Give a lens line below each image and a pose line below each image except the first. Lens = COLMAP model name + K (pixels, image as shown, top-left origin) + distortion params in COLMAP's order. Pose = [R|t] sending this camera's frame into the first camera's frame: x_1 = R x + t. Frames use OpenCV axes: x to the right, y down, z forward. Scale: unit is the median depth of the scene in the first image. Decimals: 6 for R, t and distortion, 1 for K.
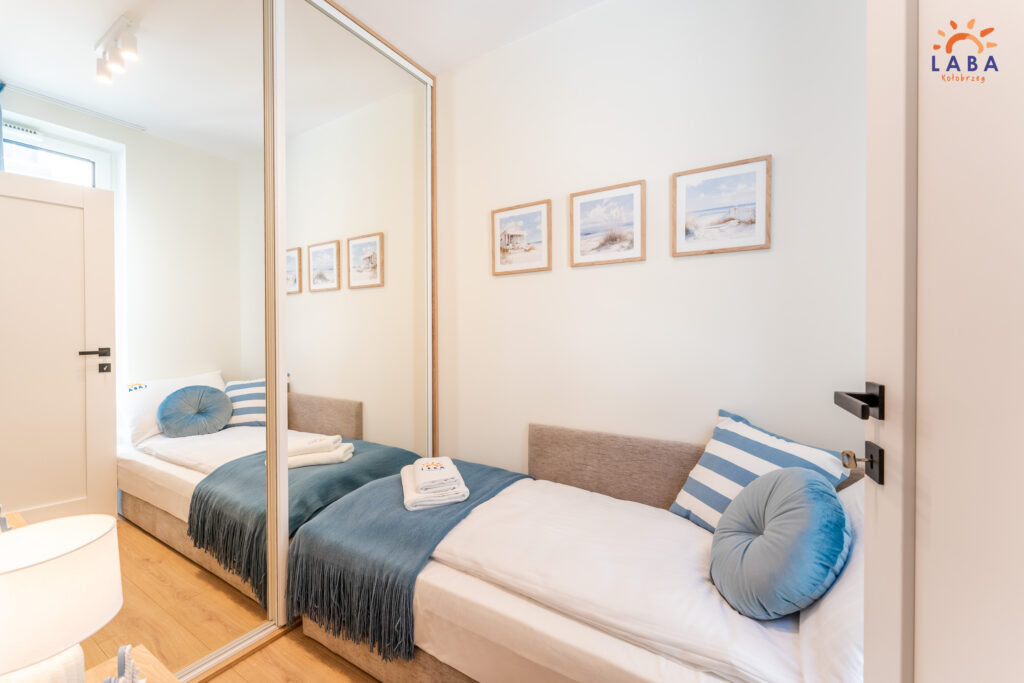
lens RADIAL K [[412.3, 0, 475.2], [0, 412.3, 329.5], [0, 0, 1]] dist [-0.000571, -0.001884]
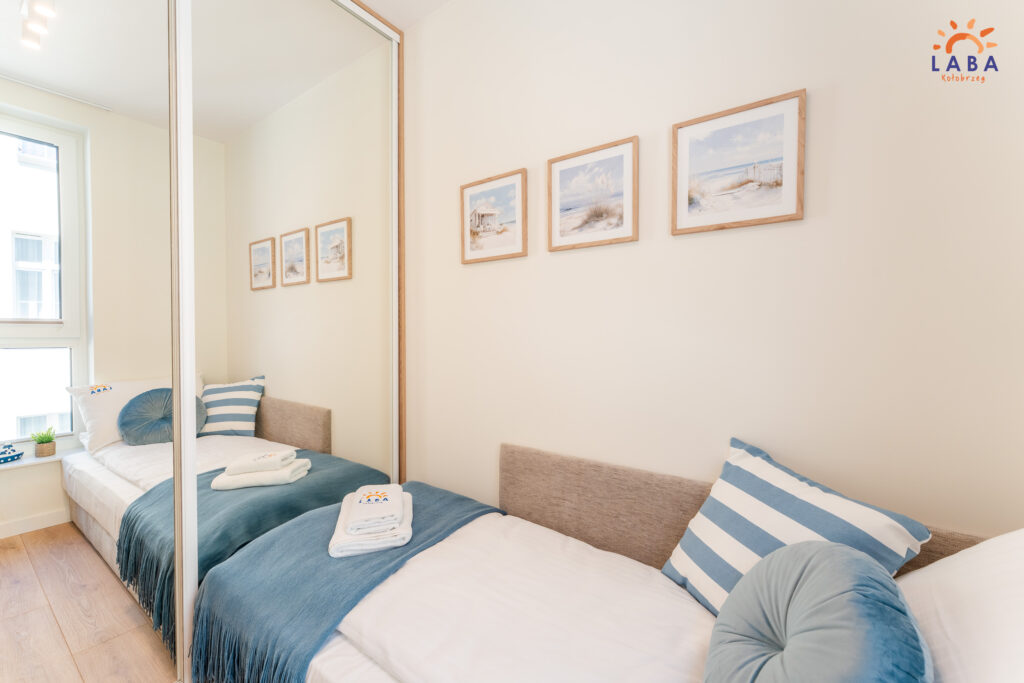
lens RADIAL K [[412.3, 0, 488.6], [0, 412.3, 331.2], [0, 0, 1]] dist [-0.000571, -0.001884]
pose [[0.999299, 0.002665, -0.037338, 0.154112], [-0.002308, 0.999951, 0.009605, -0.004157], [0.037362, -0.009512, 0.999257, 0.204036]]
